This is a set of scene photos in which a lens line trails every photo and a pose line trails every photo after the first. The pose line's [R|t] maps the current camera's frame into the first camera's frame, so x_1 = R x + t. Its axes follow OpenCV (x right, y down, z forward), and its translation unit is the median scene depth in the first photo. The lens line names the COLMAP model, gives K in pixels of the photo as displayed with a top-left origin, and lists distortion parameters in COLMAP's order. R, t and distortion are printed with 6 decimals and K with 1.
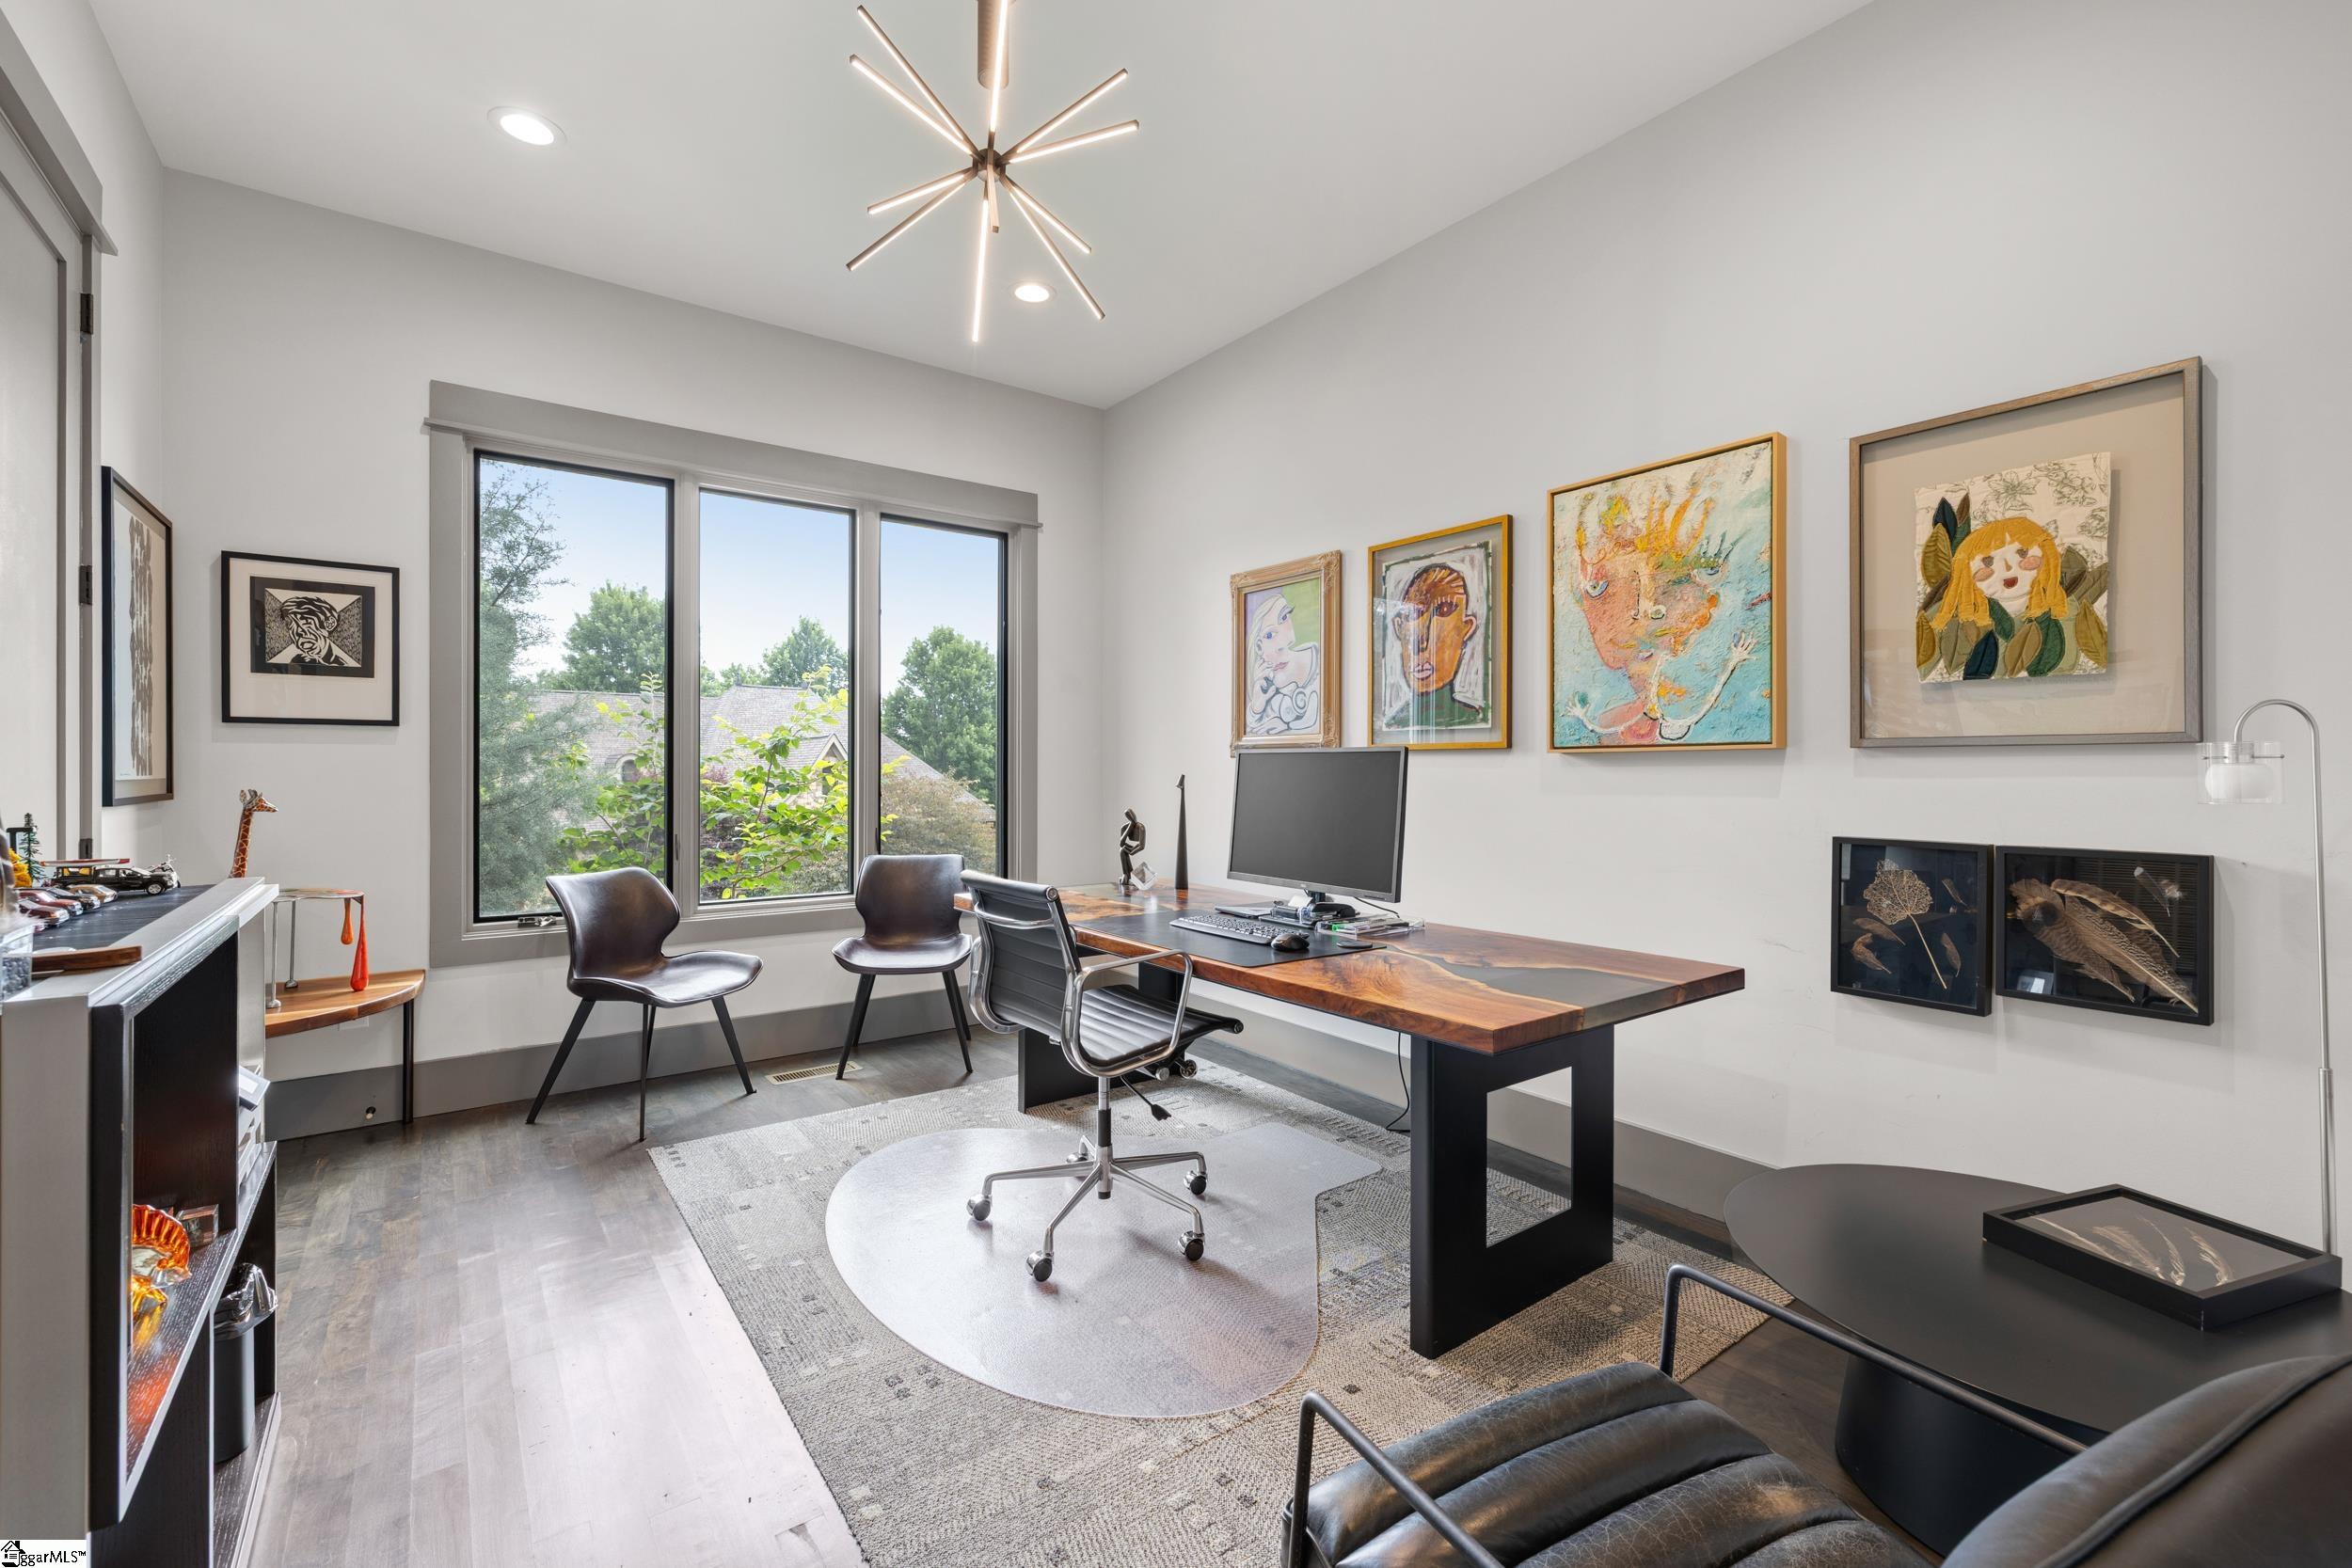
lens RADIAL K [[990.4, 0, 1178.5], [0, 990.4, 775.8], [0, 0, 1]] dist [0.004368, 0.000138]
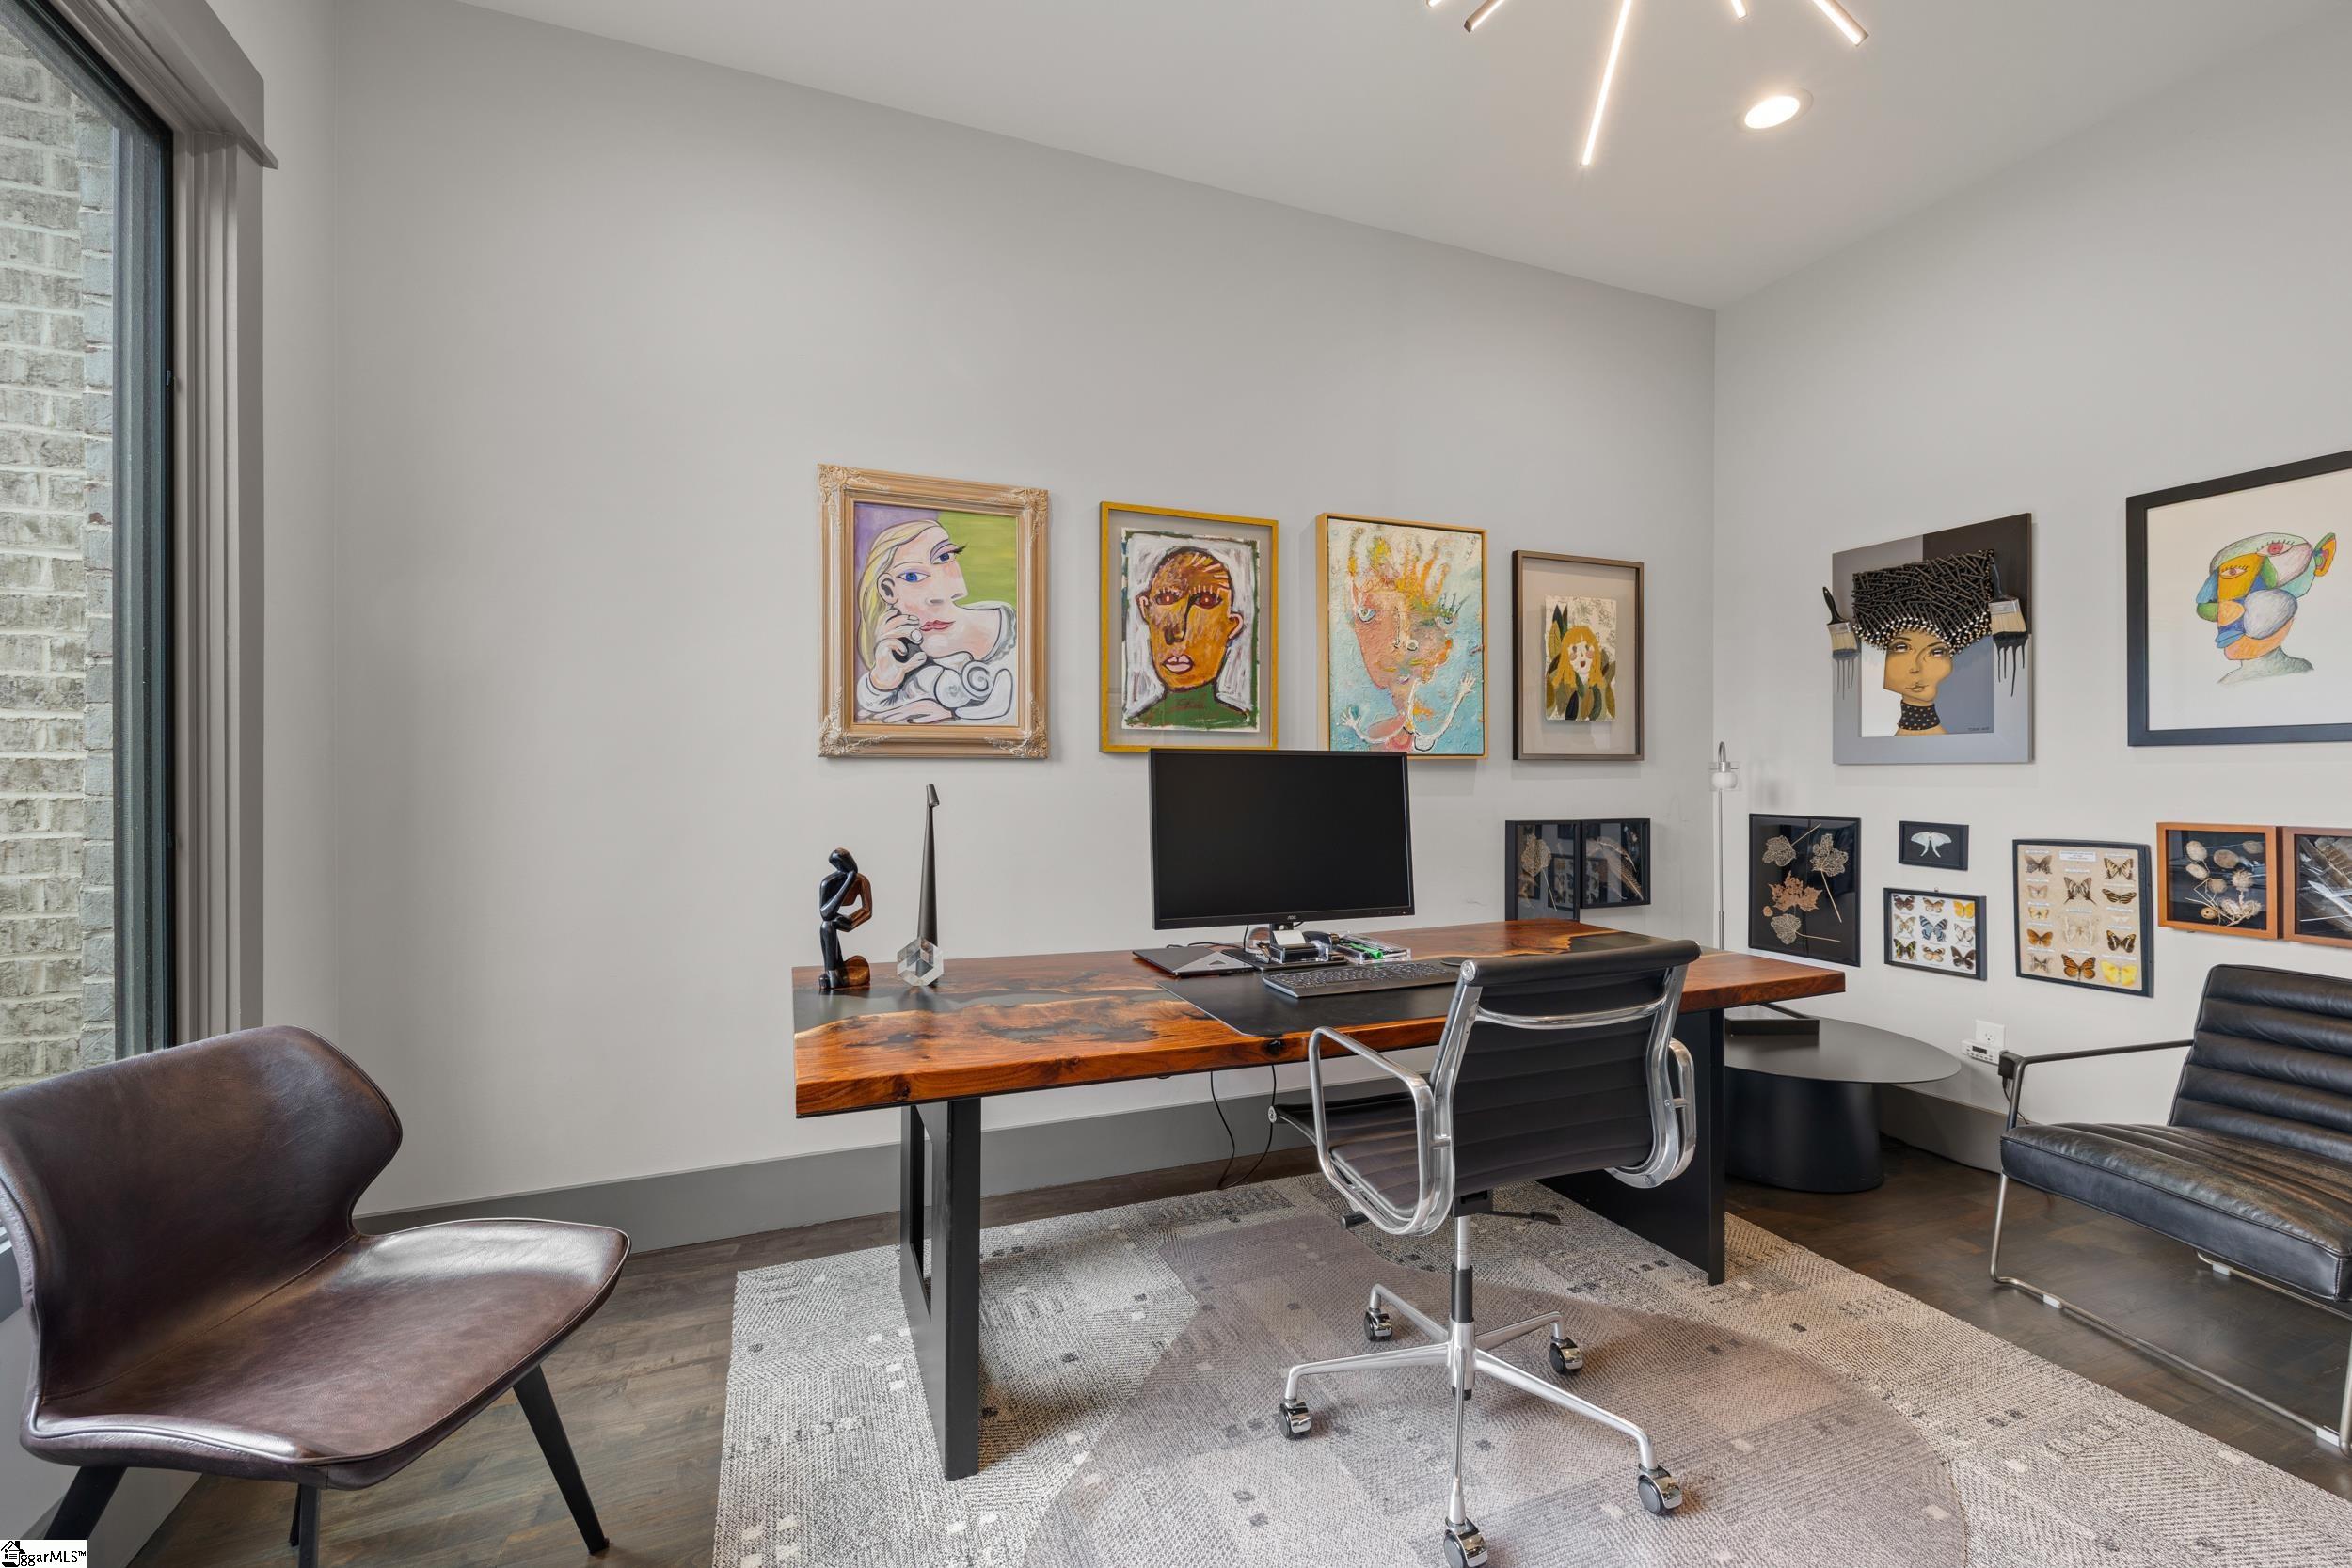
lens RADIAL K [[990.4, 0, 1181.0], [0, 990.4, 771.7], [0, 0, 1]] dist [0.004368, 0.000138]
pose [[0.254400, -0.002875, 0.967095, -0.707945], [0.005672, 0.999983, 0.001480, -0.012547], [-0.967083, 0.005109, 0.254412, 0.897948]]
